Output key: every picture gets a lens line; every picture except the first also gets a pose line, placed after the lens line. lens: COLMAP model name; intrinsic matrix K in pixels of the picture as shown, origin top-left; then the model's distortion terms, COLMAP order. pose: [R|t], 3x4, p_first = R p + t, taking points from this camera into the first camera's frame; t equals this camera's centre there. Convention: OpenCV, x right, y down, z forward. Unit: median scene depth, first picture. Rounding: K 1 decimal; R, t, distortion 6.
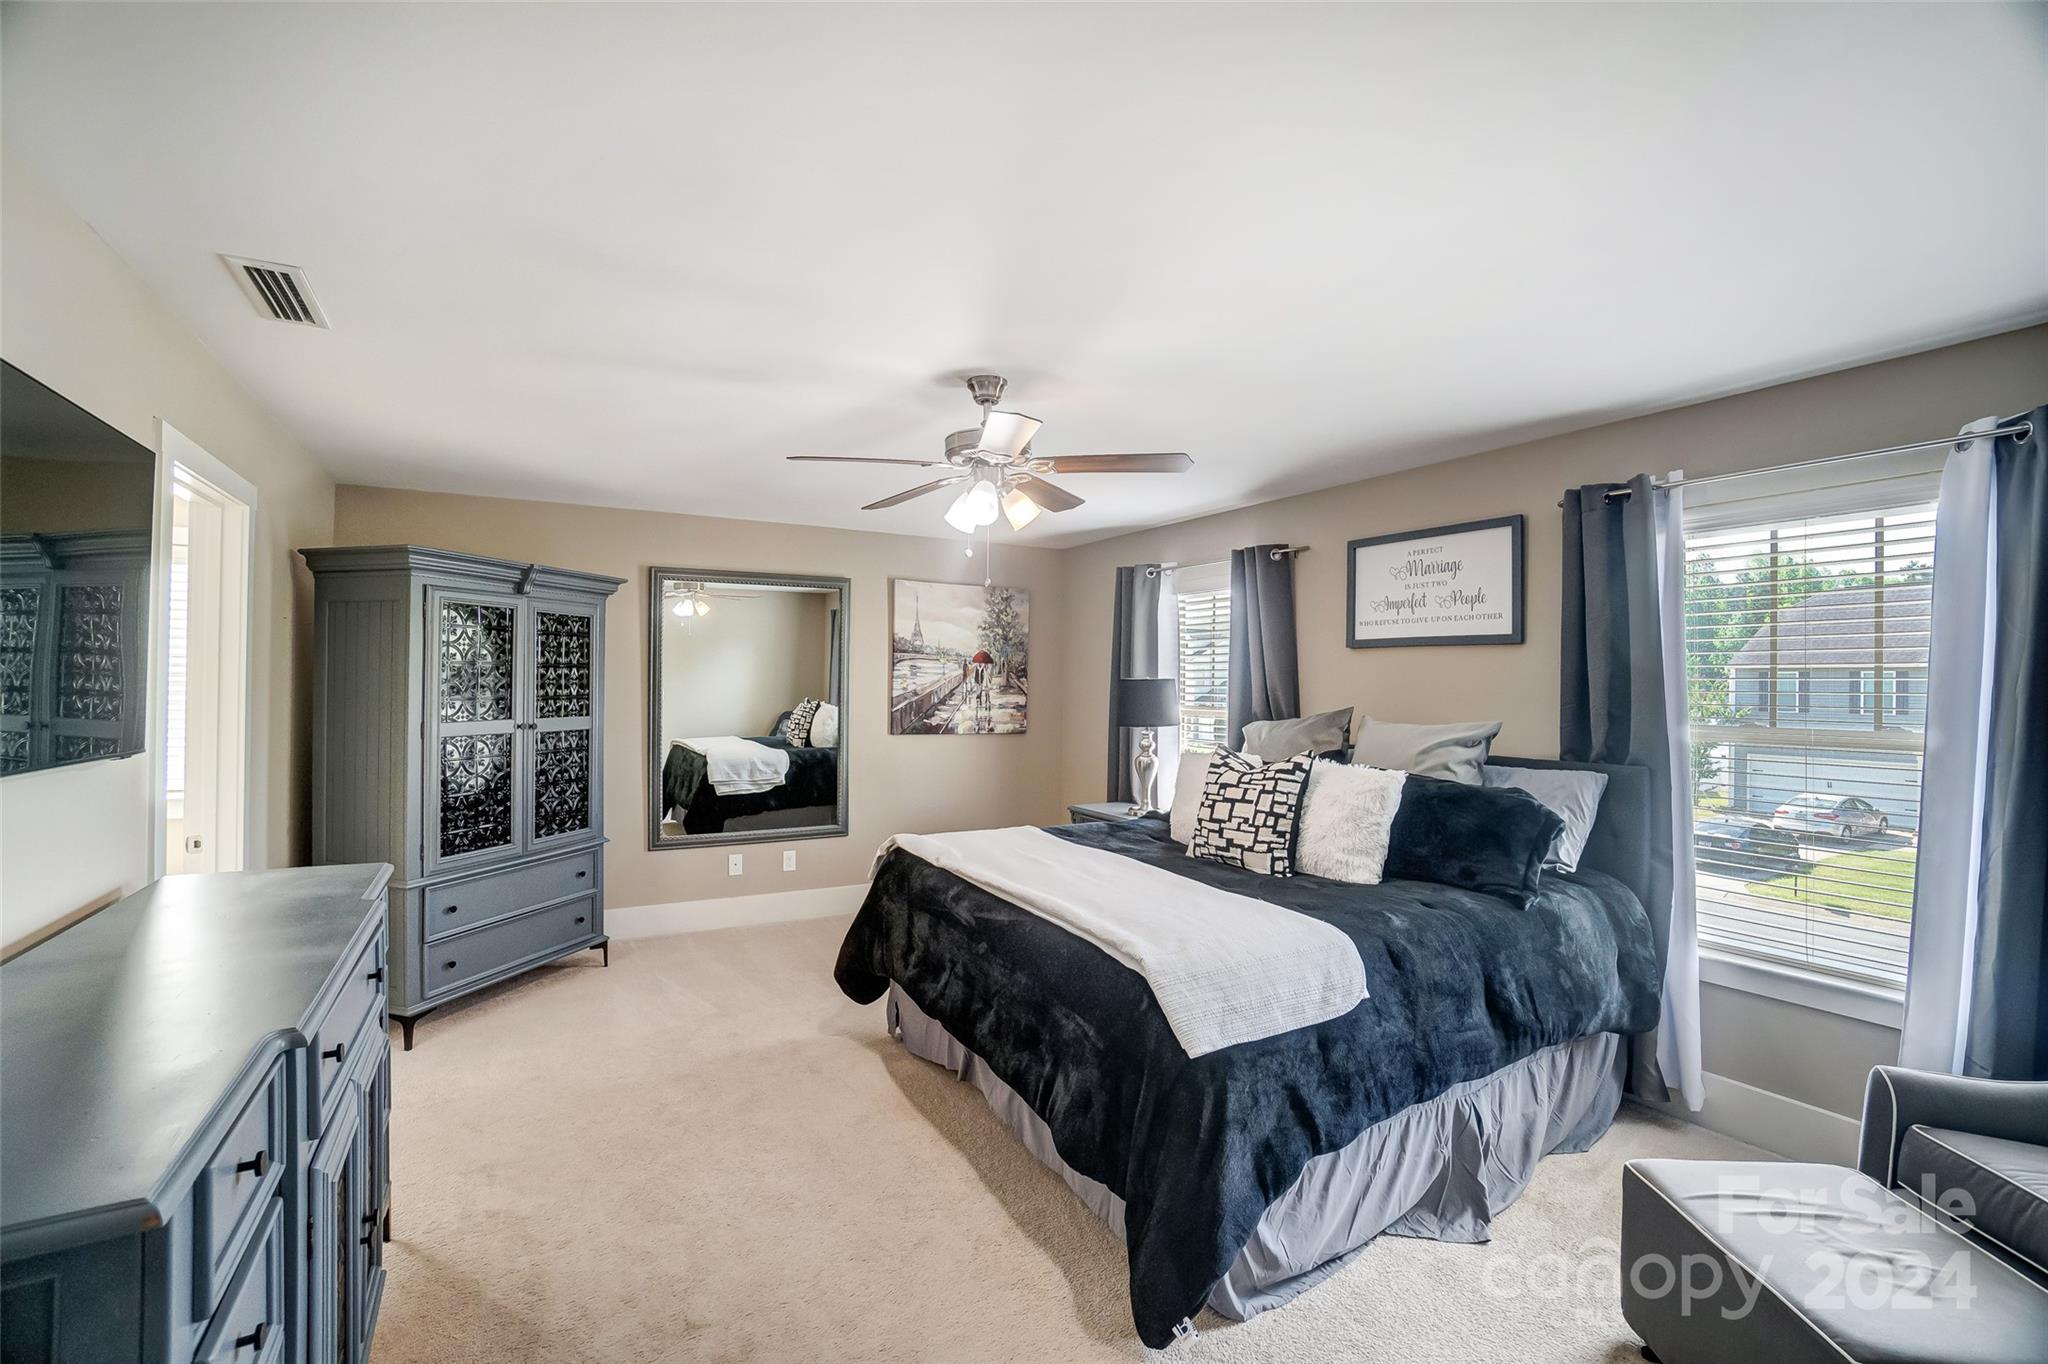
lens RADIAL K [[908.4, 0, 1009.8], [0, 908.4, 682.7], [0, 0, 1]] dist [-0.068034, 0.024210]
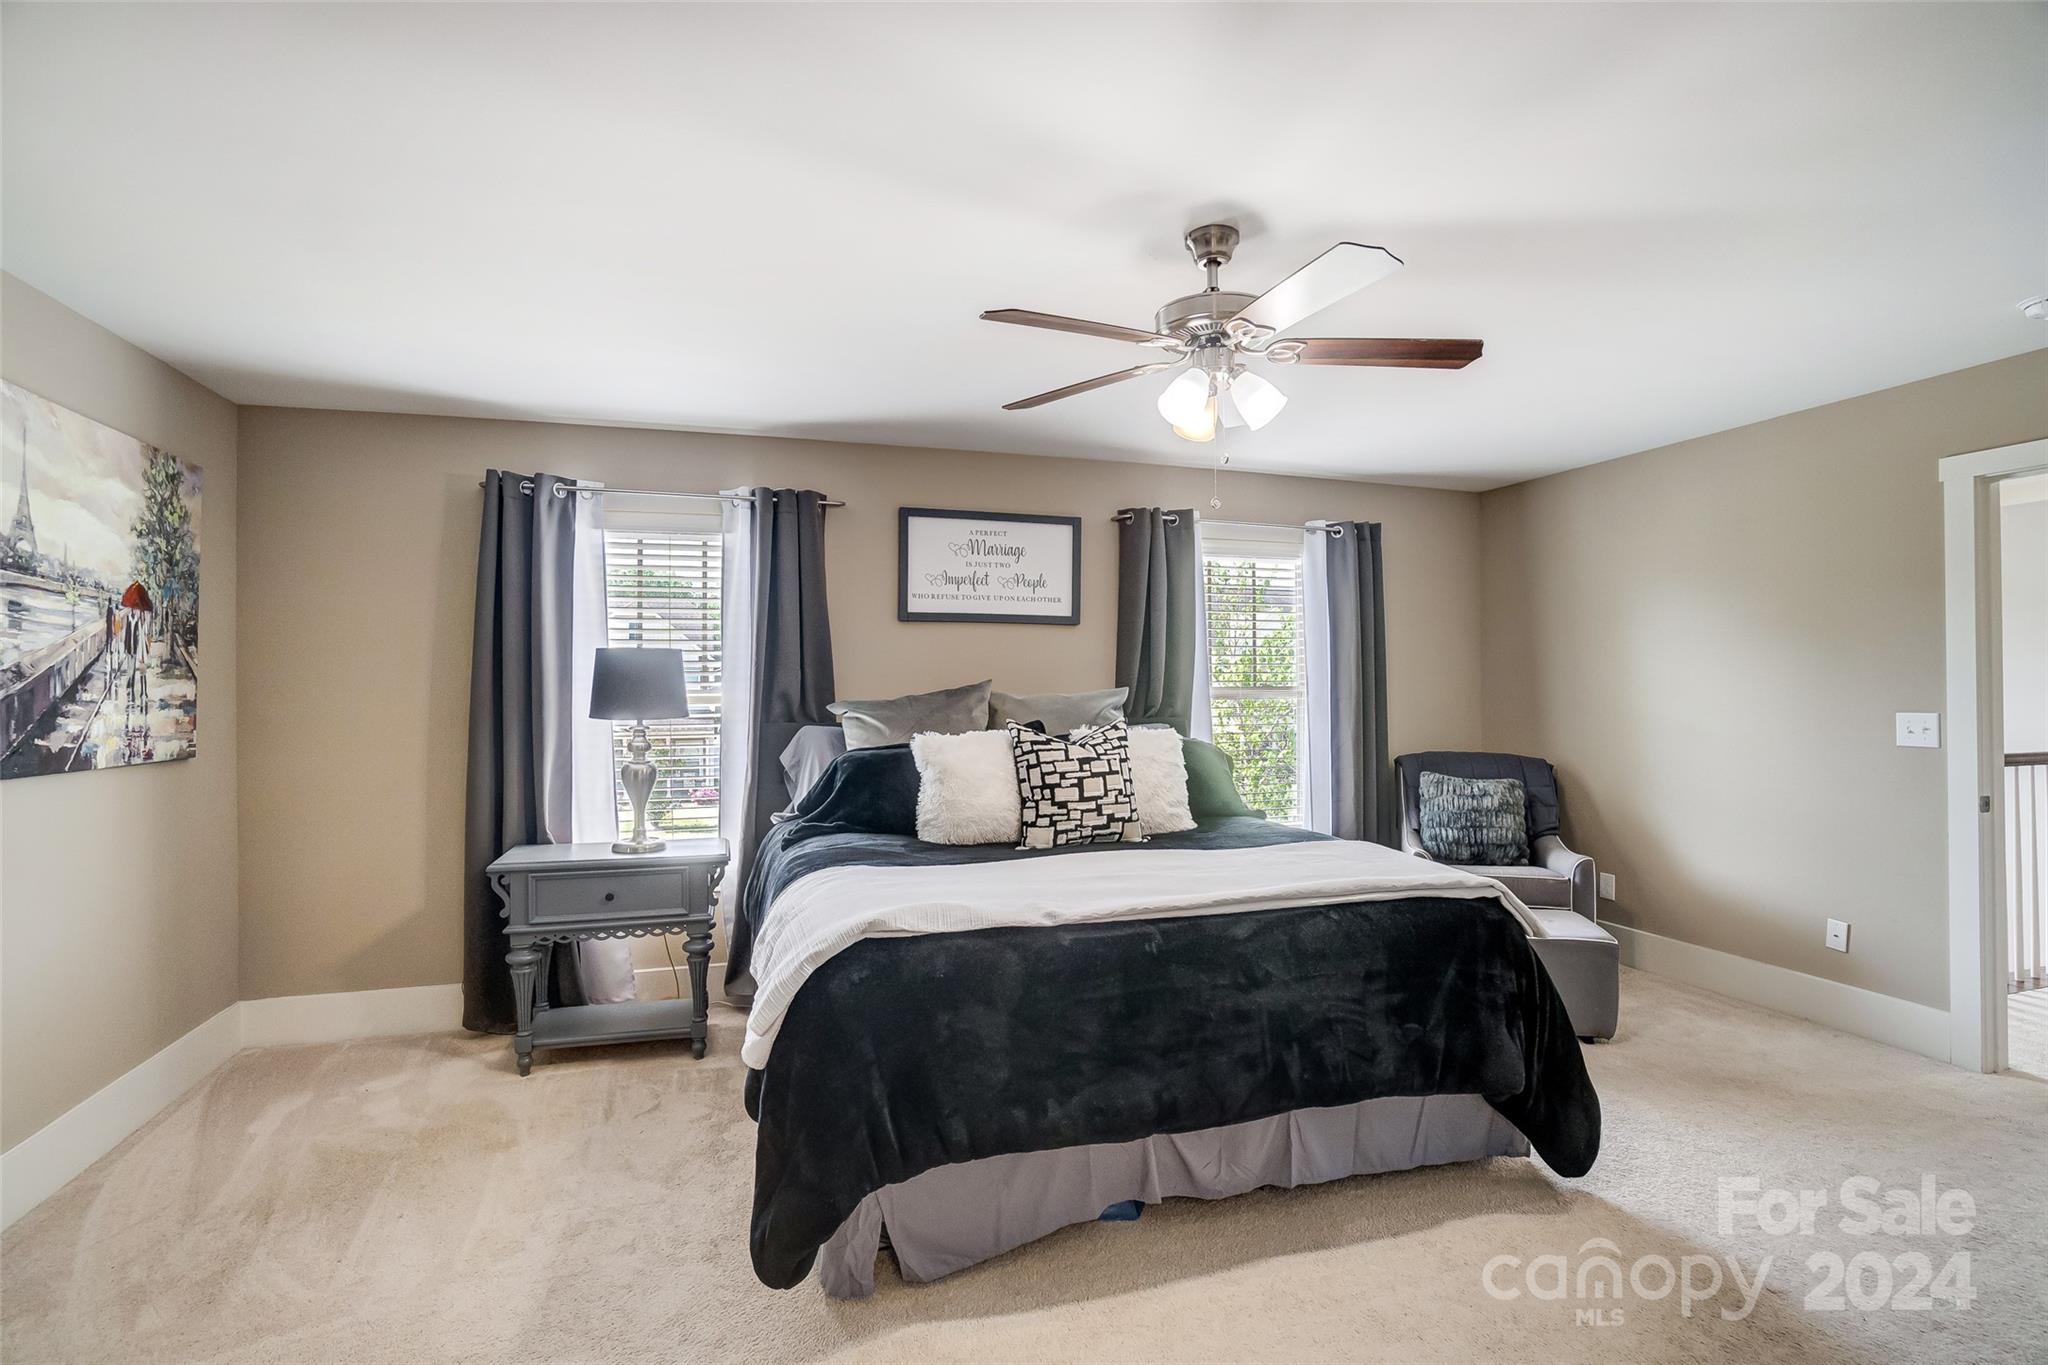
lens RADIAL K [[908.4, 0, 1009.8], [0, 908.4, 683.2], [0, 0, 1]] dist [-0.068034, 0.024210]
pose [[0.195089, -0.005896, 0.980768, -0.538065], [0.007241, 0.999963, 0.004571, 0.024182], [-0.980759, 0.006210, 0.195125, 0.705117]]
